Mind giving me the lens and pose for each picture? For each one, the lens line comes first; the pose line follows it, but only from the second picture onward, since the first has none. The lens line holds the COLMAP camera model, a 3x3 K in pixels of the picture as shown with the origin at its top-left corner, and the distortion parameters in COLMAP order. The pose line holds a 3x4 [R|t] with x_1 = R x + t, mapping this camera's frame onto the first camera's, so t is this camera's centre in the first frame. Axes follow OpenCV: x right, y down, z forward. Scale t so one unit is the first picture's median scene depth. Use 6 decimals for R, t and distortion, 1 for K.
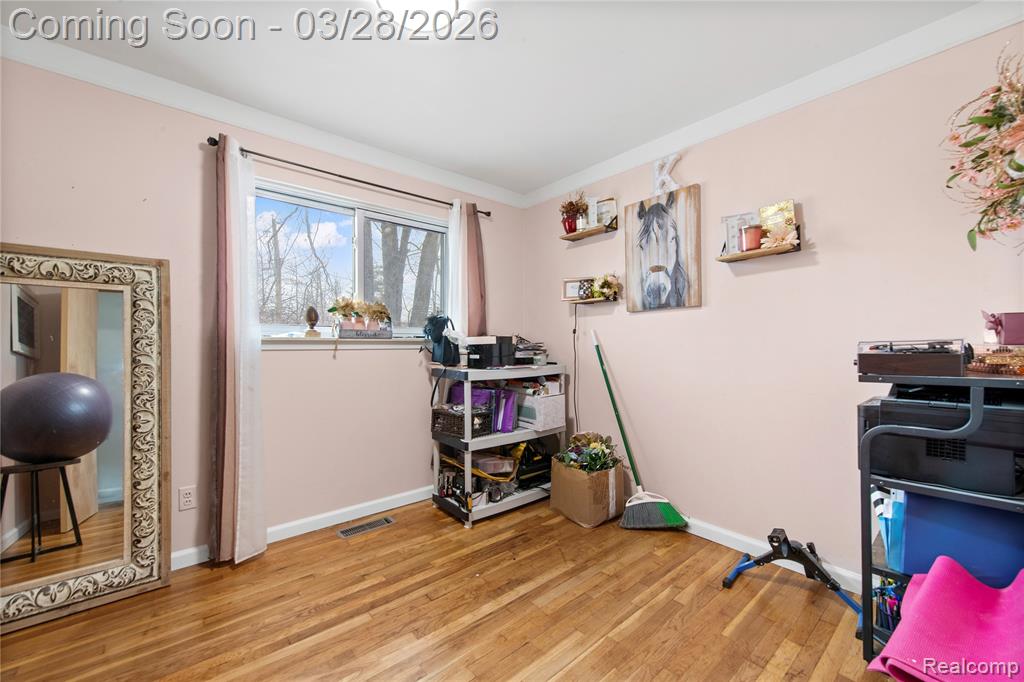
lens RADIAL K [[405.0, 0, 511.3], [0, 405.0, 337.0], [0, 0, 1]] dist [0.000755, -0.000169]
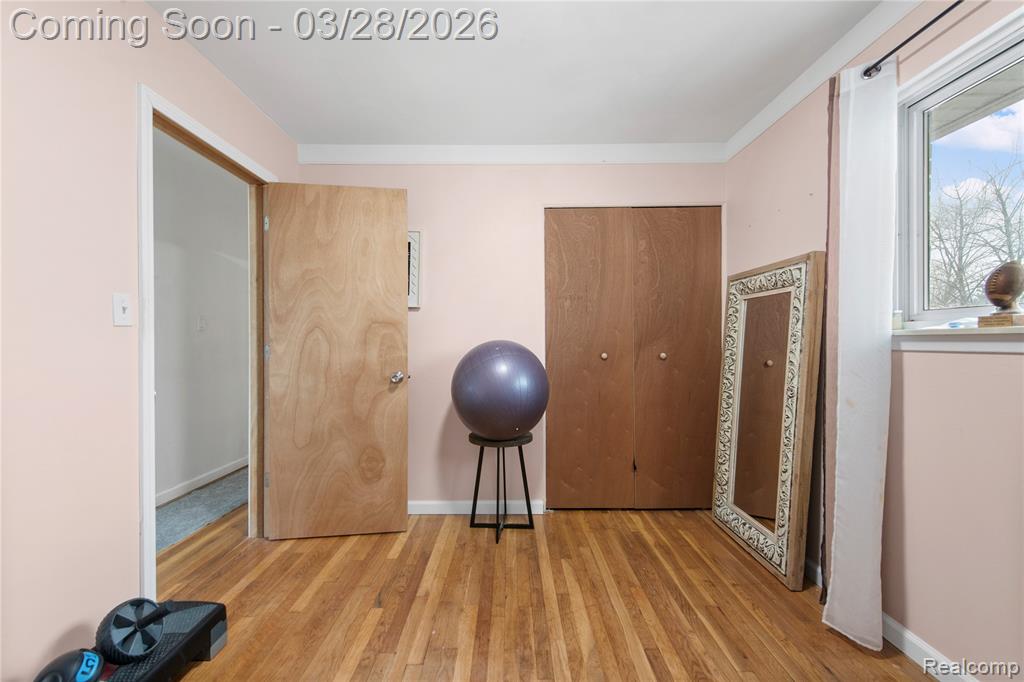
lens RADIAL K [[405.0, 0, 511.3], [0, 405.0, 337.0], [0, 0, 1]] dist [0.000755, -0.000169]
pose [[-0.647017, -0.006174, -0.762450, 0.332171], [0.014861, 0.999675, -0.020706, 0.017089], [0.762330, -0.024728, -0.646715, 1.131228]]
